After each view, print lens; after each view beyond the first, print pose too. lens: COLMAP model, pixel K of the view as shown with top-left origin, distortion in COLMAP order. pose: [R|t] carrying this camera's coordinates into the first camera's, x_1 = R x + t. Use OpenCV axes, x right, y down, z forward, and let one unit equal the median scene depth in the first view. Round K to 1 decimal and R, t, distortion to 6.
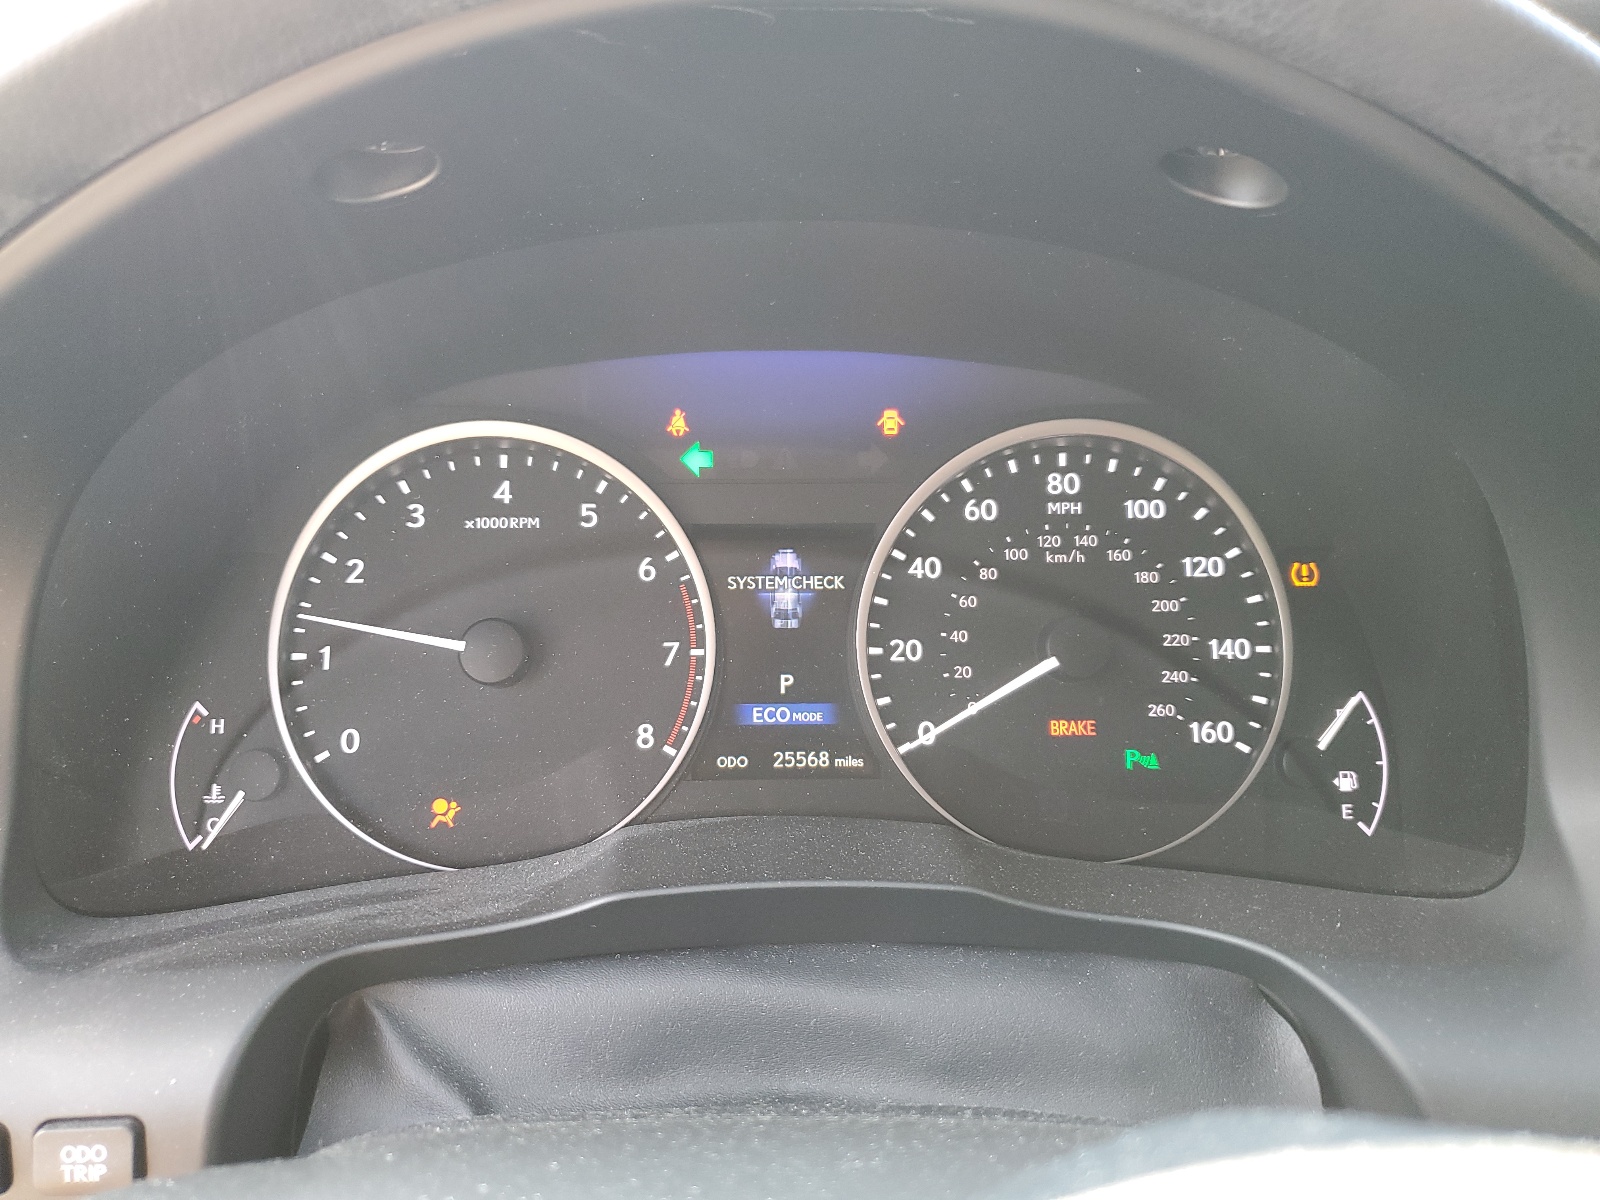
lens RADIAL K [[1449.6, 0, 800.1], [0, 1449.6, 600.8], [0, 0, 1]] dist [-0.012410, -0.009034]
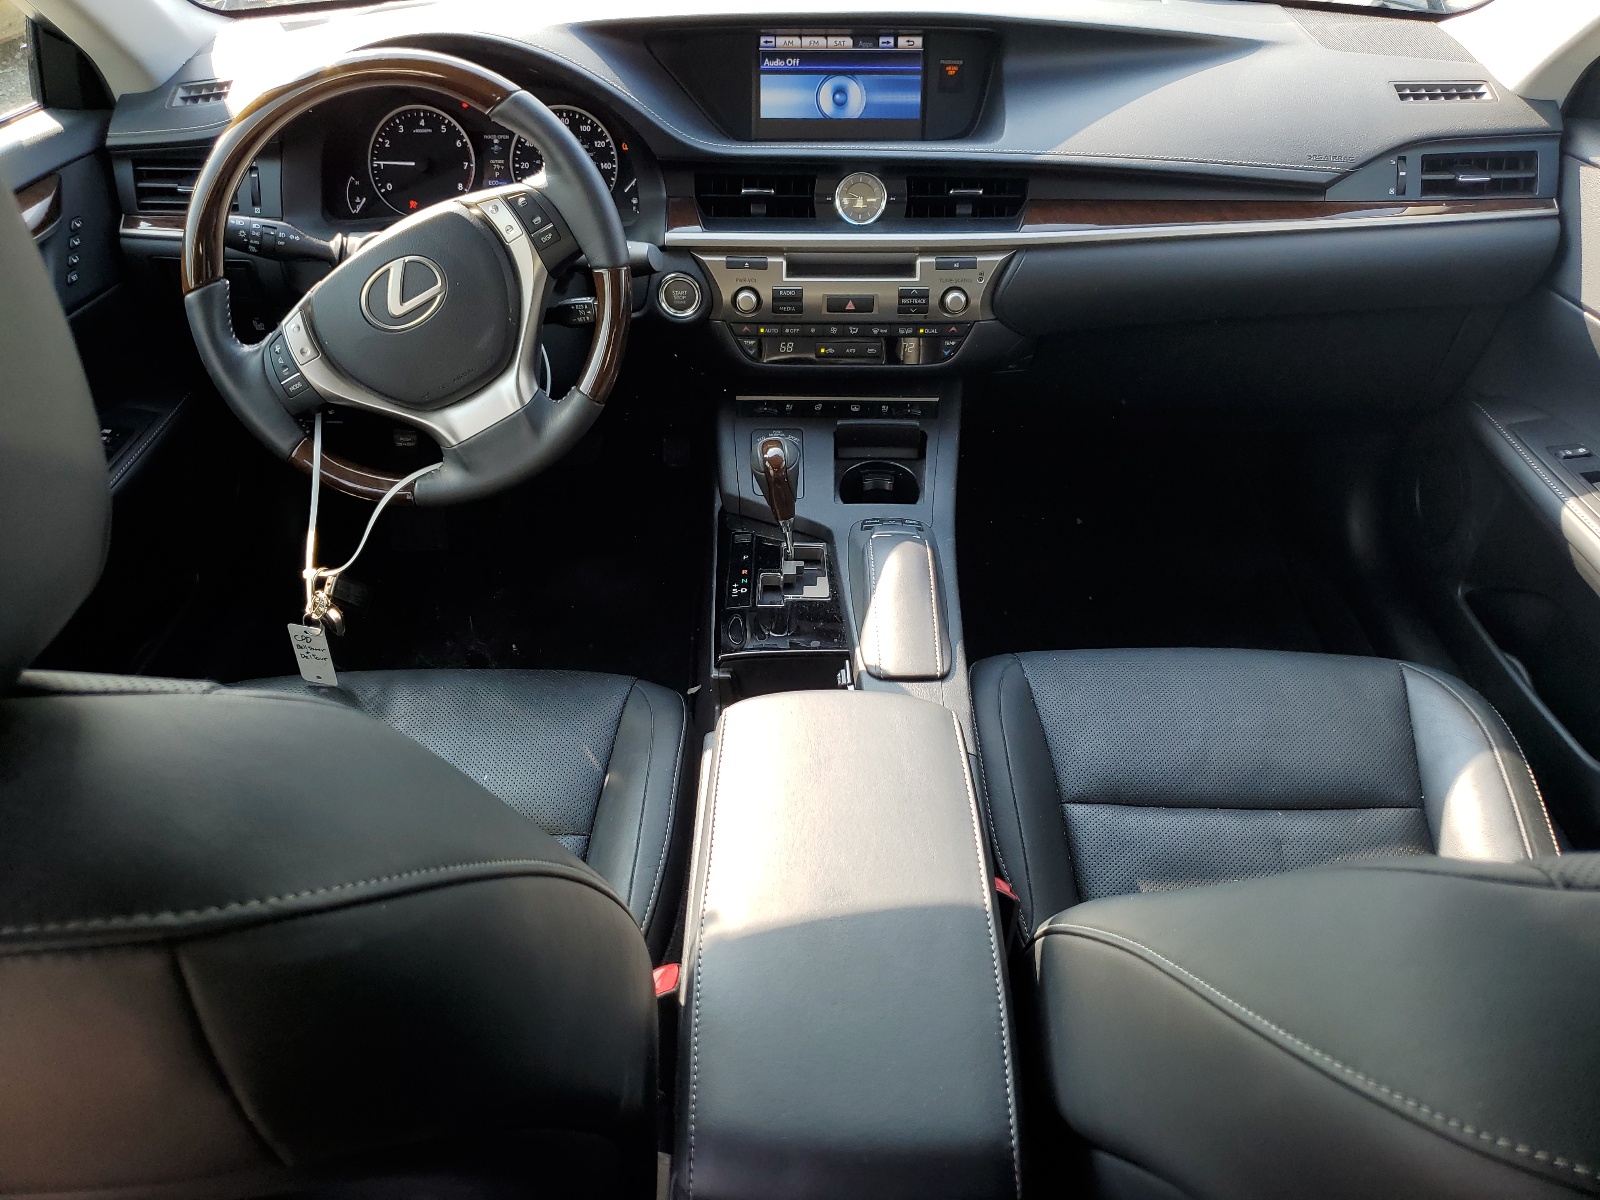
lens RADIAL K [[1449.6, 0, 798.8], [0, 1449.6, 599.7], [0, 0, 1]] dist [-0.012410, -0.009034]
pose [[0.999205, 0.026684, -0.029614, 0.989029], [-0.014406, 0.934412, 0.355904, -0.280584], [0.037169, -0.355194, 0.934053, -3.162053]]
